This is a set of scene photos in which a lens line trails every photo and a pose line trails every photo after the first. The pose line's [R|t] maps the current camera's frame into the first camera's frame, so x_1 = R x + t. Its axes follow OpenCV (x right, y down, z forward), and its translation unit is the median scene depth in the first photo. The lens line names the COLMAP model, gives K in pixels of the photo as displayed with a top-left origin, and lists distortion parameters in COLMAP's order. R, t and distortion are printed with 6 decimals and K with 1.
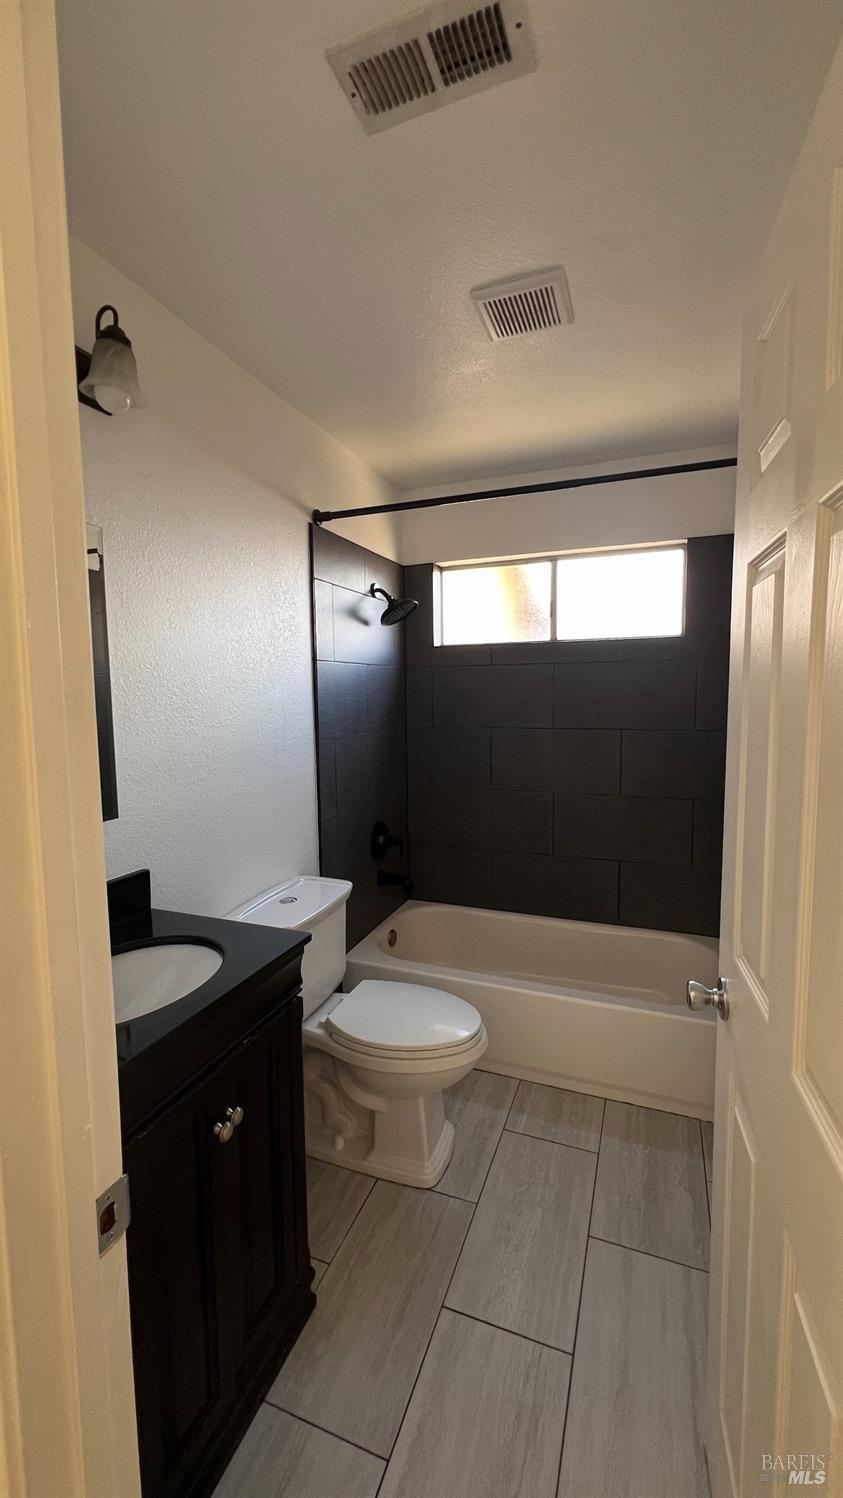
lens RADIAL K [[609.1, 0, 422.8], [0, 609.1, 745.1], [0, 0, 1]] dist [-0.001631, 0.000013]
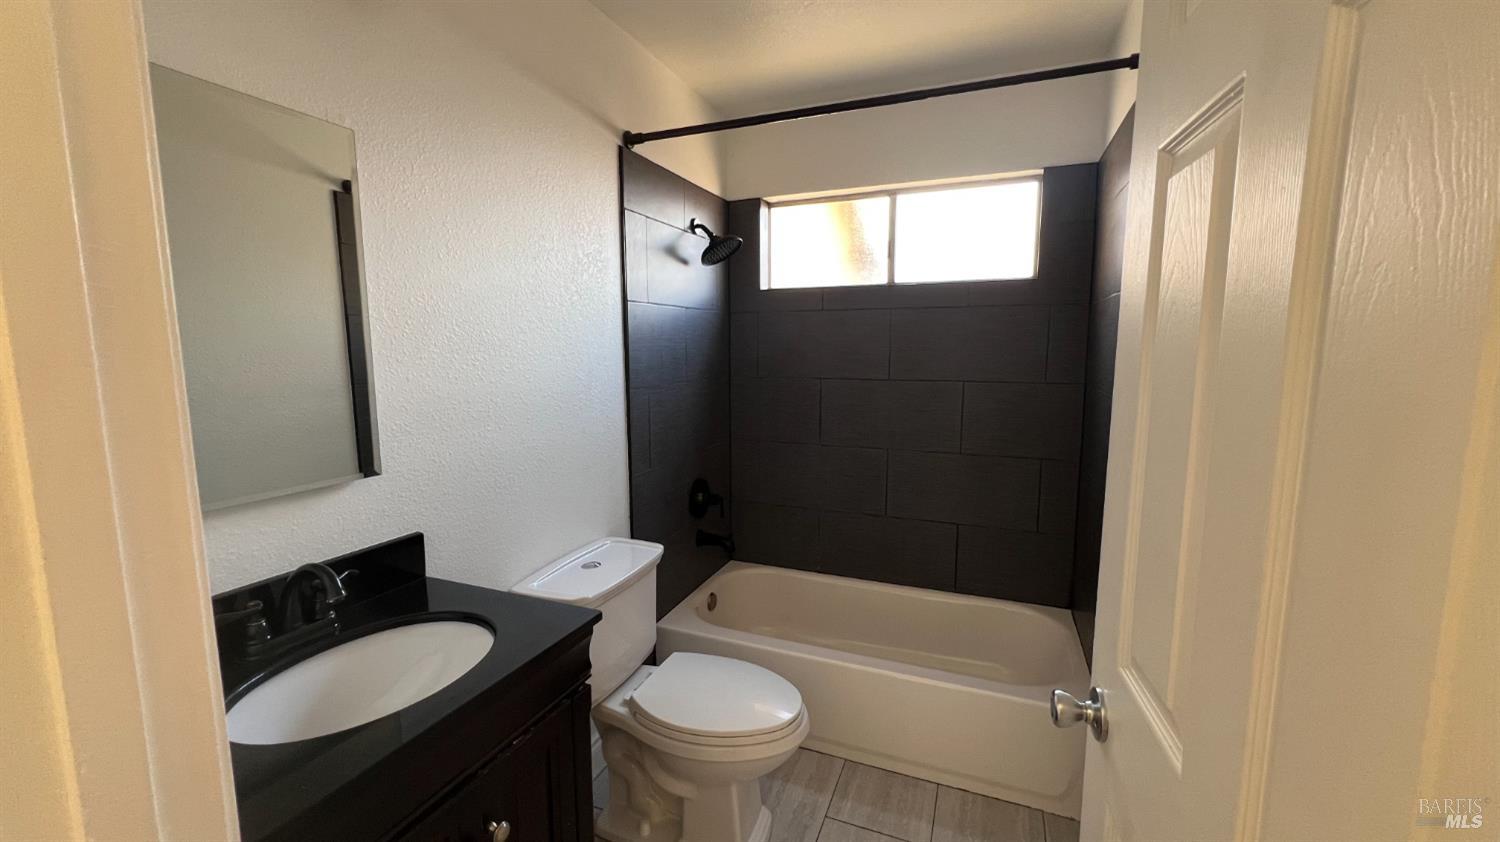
lens RADIAL K [[600.0, 0, 741.6], [0, 600.0, 424.5], [0, 0, 1]] dist [0.000397, 0.000095]
pose [[0.999591, 0.011364, -0.026251, 0.022760], [-0.010252, 0.999059, 0.042146, 0.005445], [0.026705, -0.041860, 0.998767, 0.117222]]
